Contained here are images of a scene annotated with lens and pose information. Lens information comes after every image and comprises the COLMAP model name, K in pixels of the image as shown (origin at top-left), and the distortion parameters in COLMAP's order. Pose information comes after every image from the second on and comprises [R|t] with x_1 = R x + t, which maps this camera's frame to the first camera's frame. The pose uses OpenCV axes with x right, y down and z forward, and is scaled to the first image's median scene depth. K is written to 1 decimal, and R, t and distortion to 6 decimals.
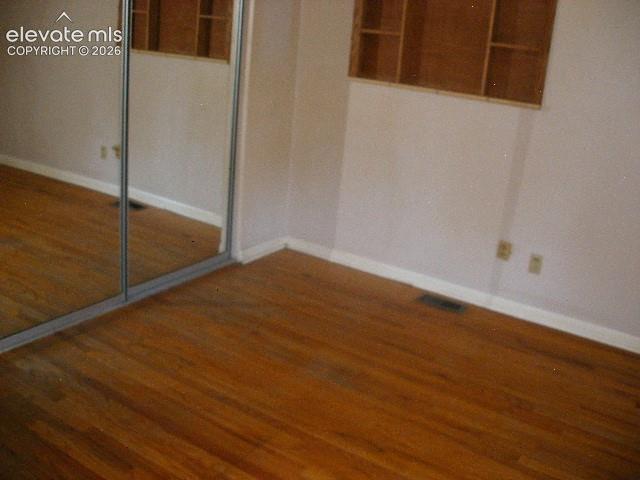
lens RADIAL K [[677.7, 0, 318.3], [0, 677.7, 224.9], [0, 0, 1]] dist [-0.220201, 0.248878]
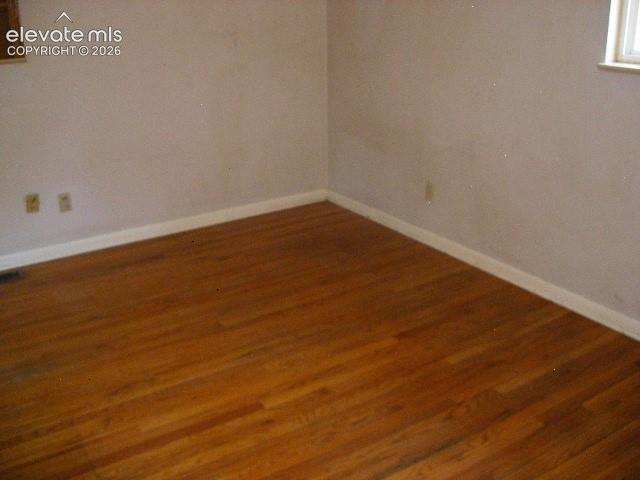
lens RADIAL K [[677.7, 0, 318.3], [0, 677.7, 224.9], [0, 0, 1]] dist [-0.220201, 0.248878]
pose [[0.395027, -0.392492, 0.830604, -0.520003], [0.319007, 0.906482, 0.276631, -0.091594], [-0.861504, 0.155692, 0.483293, 0.169995]]
